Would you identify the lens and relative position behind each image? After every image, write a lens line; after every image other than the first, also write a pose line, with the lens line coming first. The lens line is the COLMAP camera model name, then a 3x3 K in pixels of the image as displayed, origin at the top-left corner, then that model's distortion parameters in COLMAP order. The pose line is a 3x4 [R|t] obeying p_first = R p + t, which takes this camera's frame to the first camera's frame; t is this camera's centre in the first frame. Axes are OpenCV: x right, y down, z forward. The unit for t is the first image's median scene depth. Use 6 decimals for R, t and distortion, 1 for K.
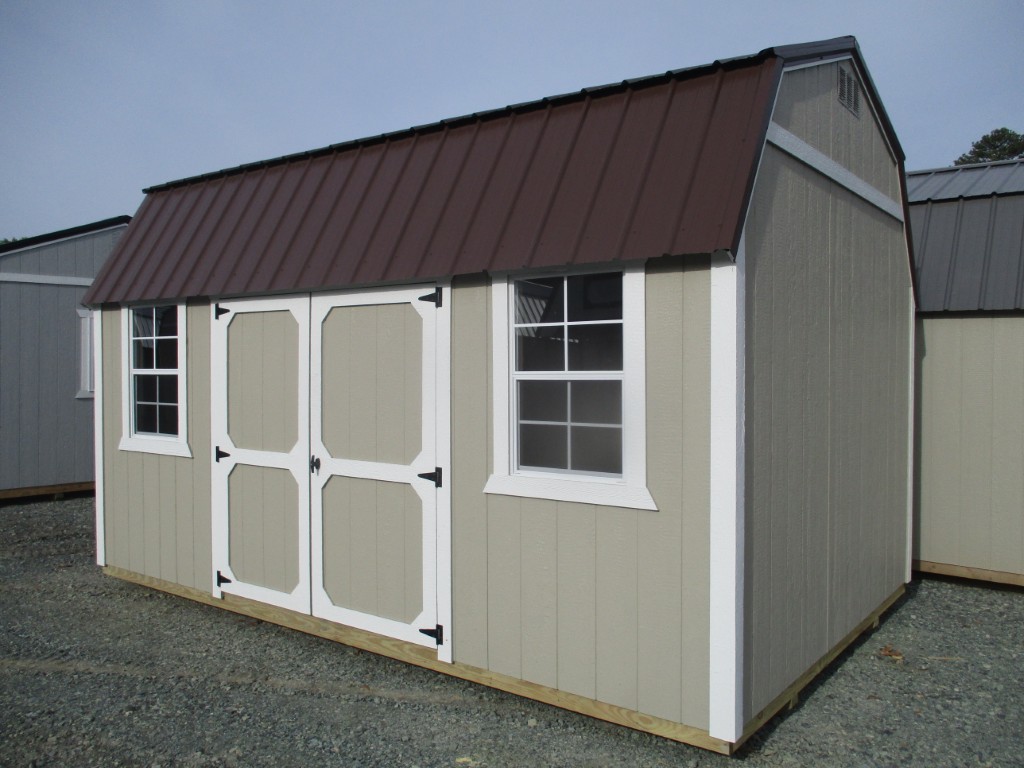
lens RADIAL K [[863.7, 0, 511.4], [0, 863.7, 390.6], [0, 0, 1]] dist [-0.010480, 0.002224]
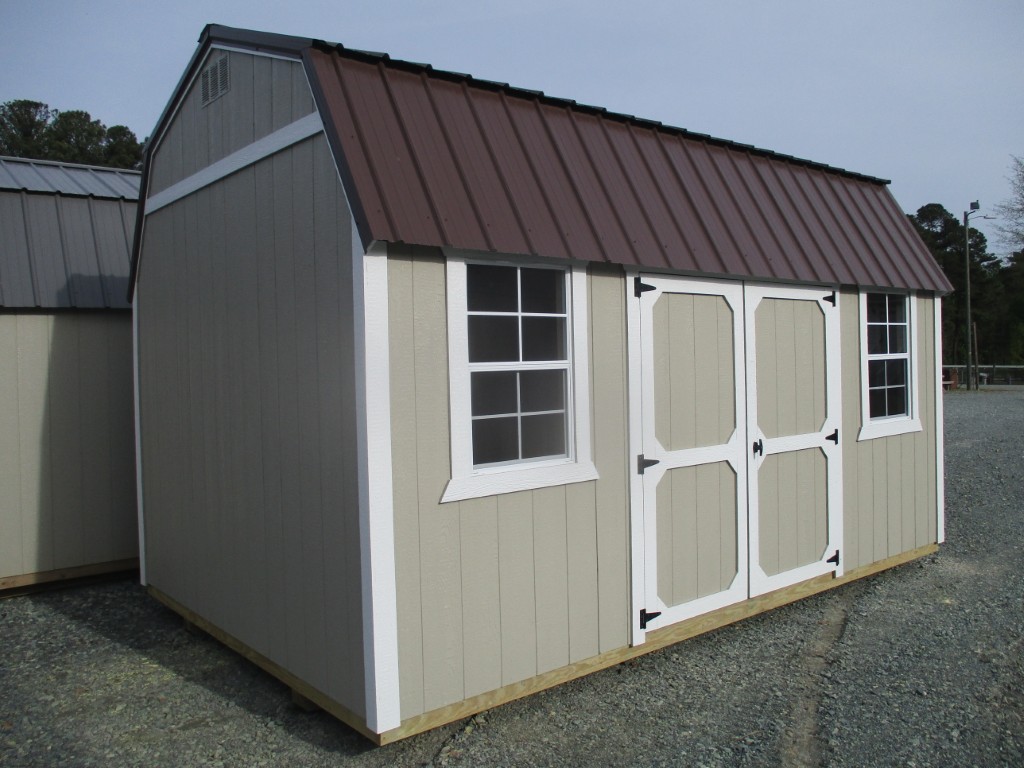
lens RADIAL K [[996.5, 0, 512.0], [0, 996.5, 379.1], [0, 0, 1]] dist [-0.042444, 0.000000]
pose [[0.152132, -0.025420, 0.988033, -1.280328], [0.044746, 0.998821, 0.018808, -0.028791], [-0.987347, 0.041349, 0.153090, 0.978029]]
